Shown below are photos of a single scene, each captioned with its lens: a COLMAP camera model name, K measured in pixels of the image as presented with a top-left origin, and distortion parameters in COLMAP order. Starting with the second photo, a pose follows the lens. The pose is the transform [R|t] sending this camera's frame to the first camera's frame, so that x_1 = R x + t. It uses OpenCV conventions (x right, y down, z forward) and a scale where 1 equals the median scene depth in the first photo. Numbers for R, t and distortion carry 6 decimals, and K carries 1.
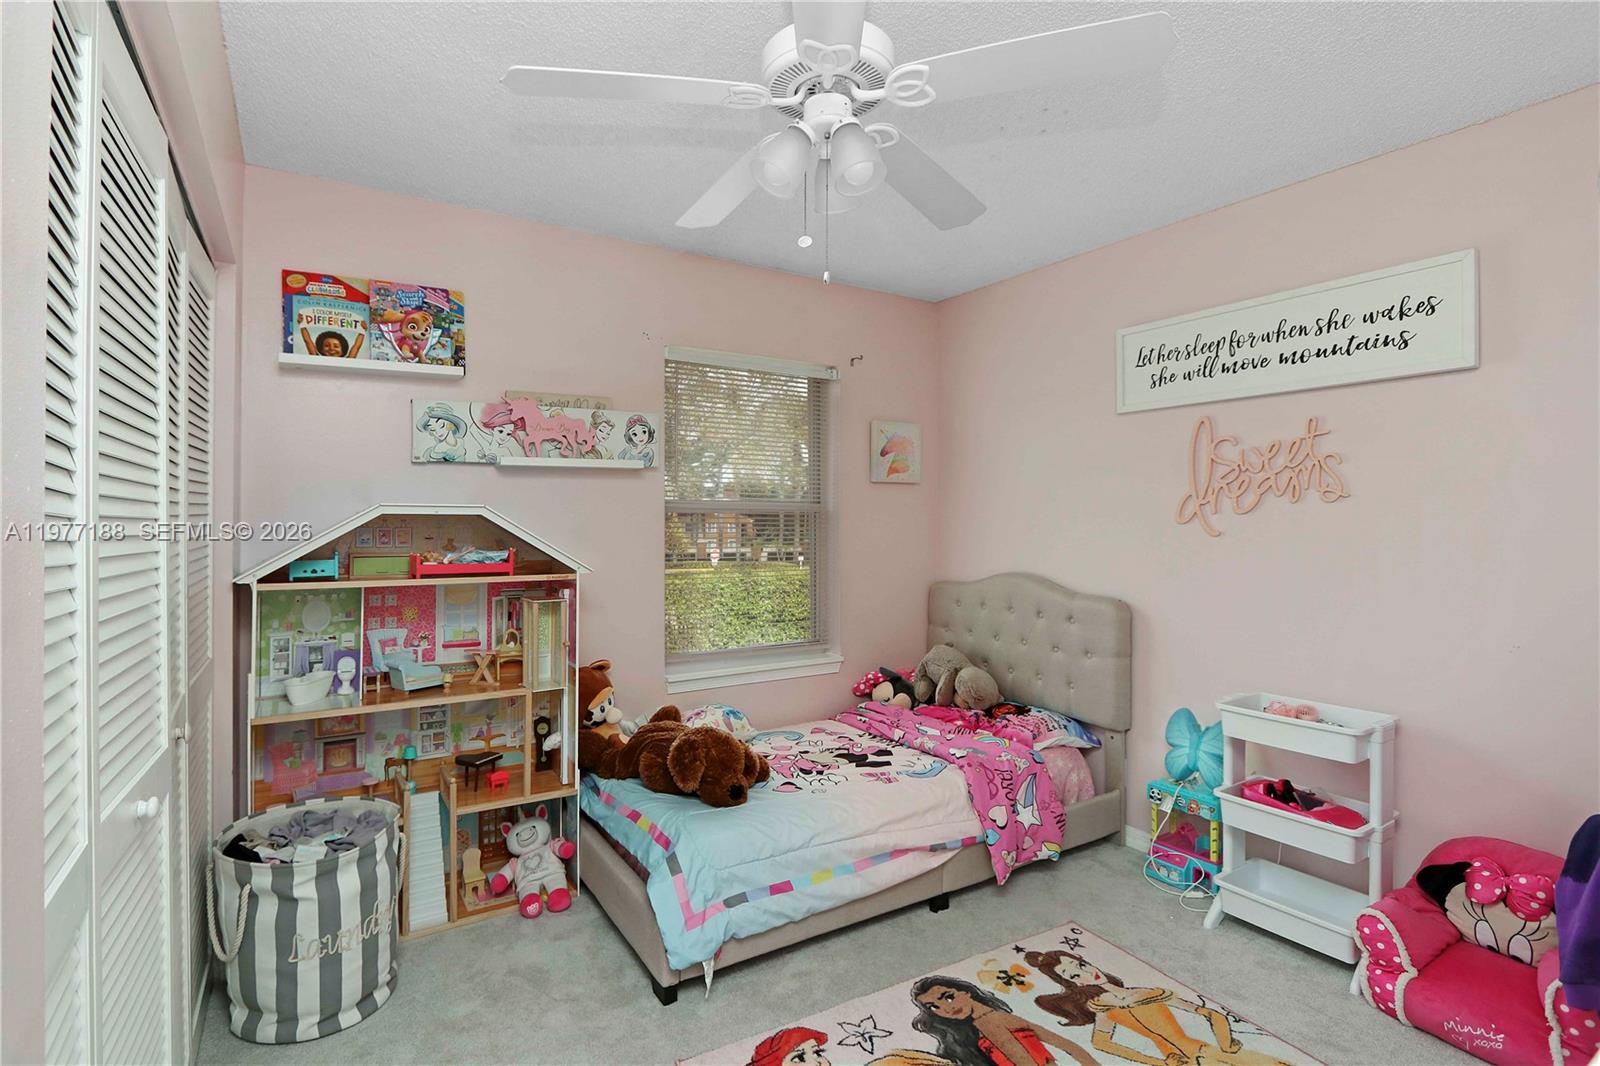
lens RADIAL K [[766.5, 0, 803.6], [0, 766.5, 530.0], [0, 0, 1]] dist [-0.018129, 0.002816]
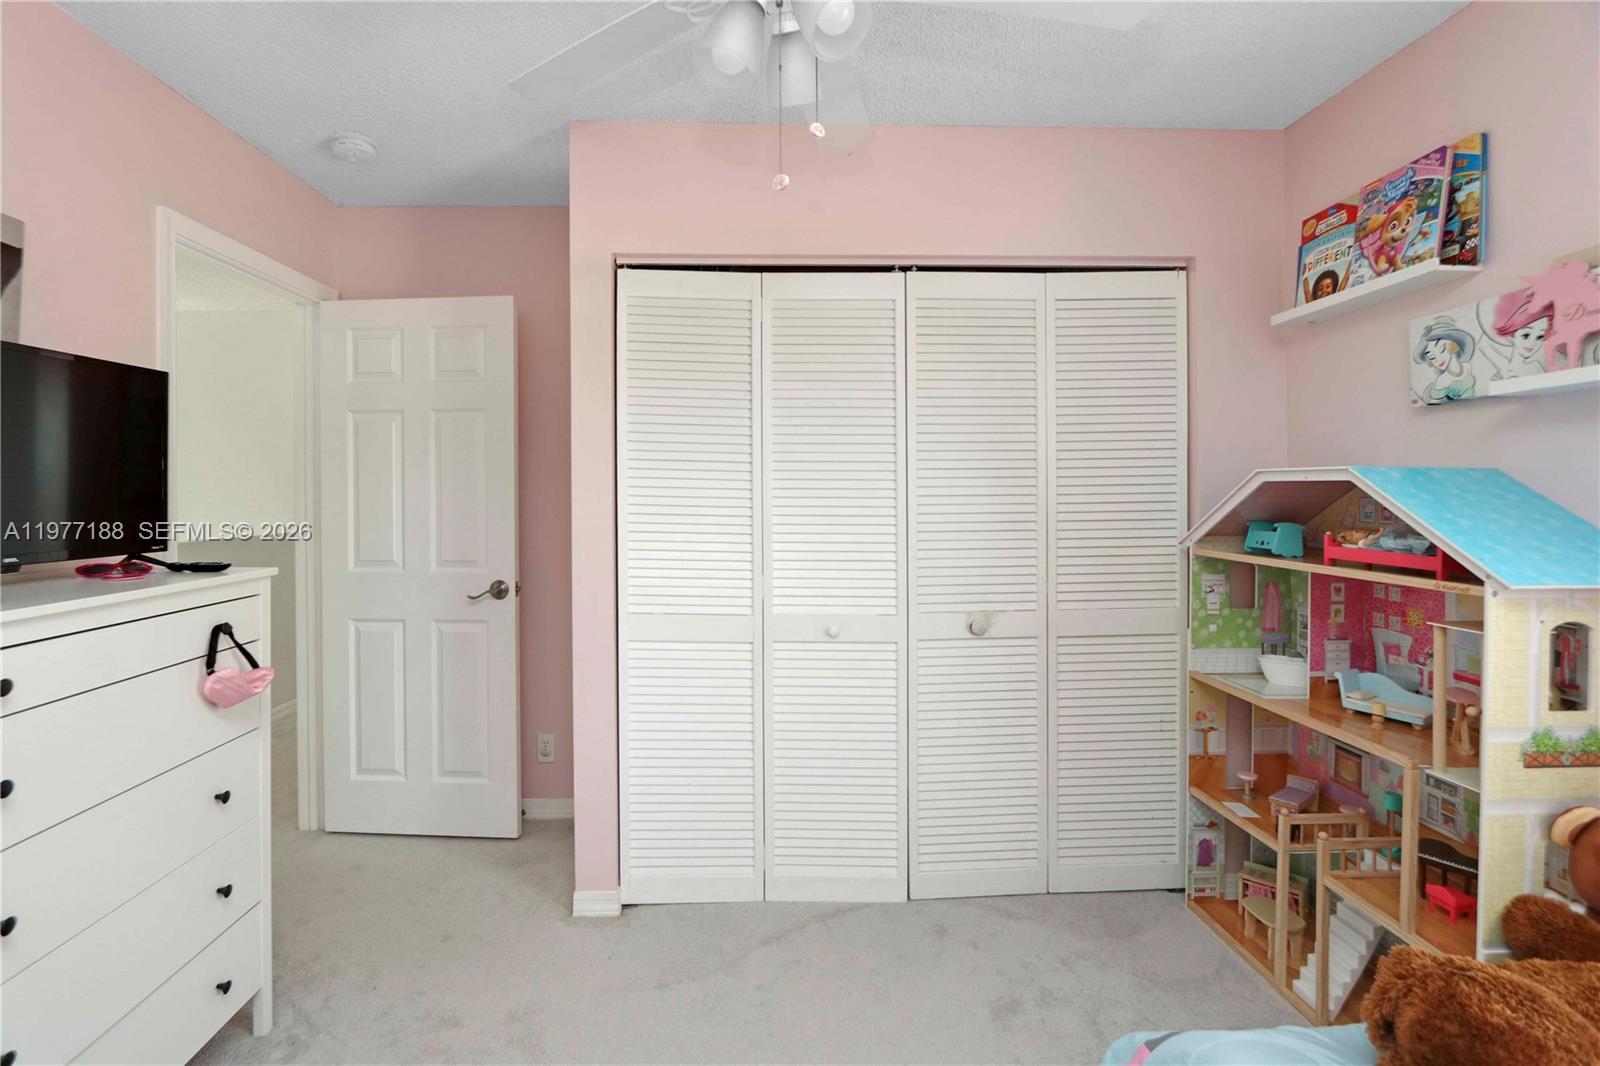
lens RADIAL K [[766.5, 0, 783.0], [0, 766.5, 487.4], [0, 0, 1]] dist [-0.018129, 0.002816]
pose [[-0.496320, -0.002262, -0.868137, 0.414413], [-0.004367, 0.999990, -0.000109, -0.010839], [0.868129, 0.003737, -0.496325, 0.849898]]
